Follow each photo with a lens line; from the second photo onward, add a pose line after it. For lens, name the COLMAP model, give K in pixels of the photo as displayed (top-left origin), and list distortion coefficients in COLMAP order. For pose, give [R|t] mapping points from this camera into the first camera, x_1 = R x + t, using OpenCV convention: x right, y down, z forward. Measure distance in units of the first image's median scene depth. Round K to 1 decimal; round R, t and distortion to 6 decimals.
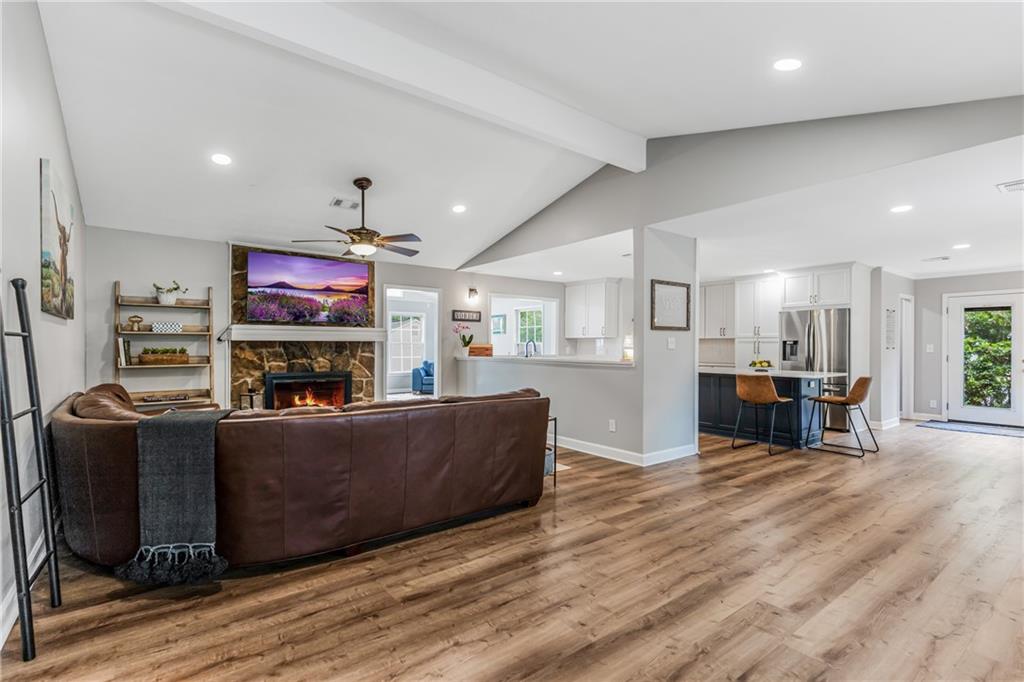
lens RADIAL K [[475.3, 0, 517.0], [0, 475.3, 338.0], [0, 0, 1]] dist [0.012697, -0.005129]
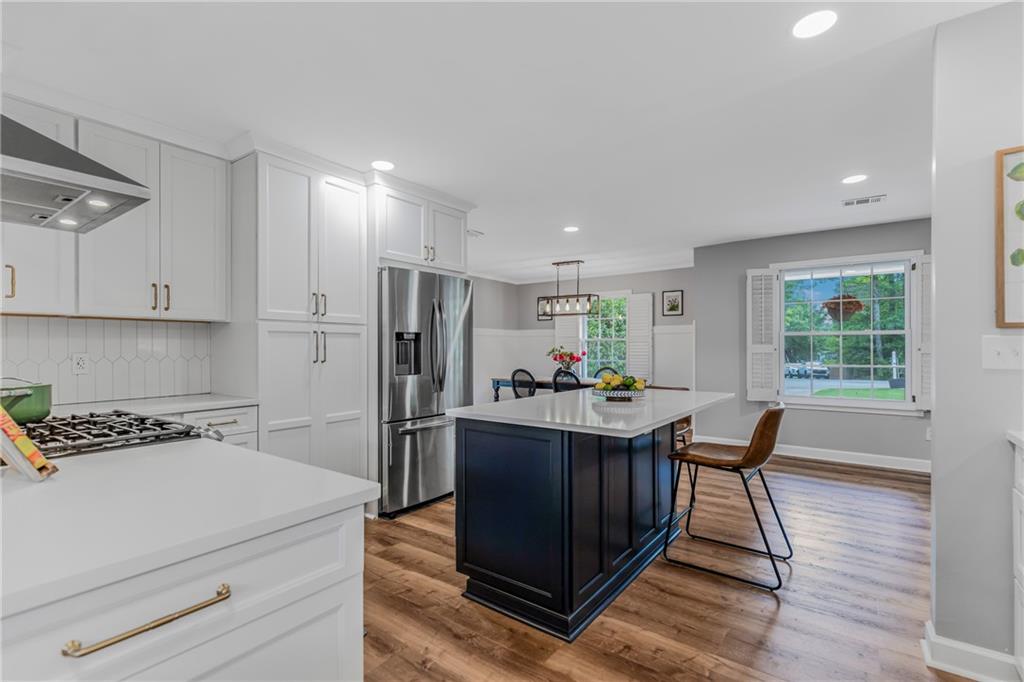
lens RADIAL K [[475.3, 0, 508.0], [0, 475.3, 345.3], [0, 0, 1]] dist [0.012697, -0.005129]
pose [[-0.268913, 0.000262, 0.963164, 0.116886], [-0.018781, 0.999808, -0.005515, 0.026223], [-0.962981, -0.019573, -0.268857, 1.443232]]
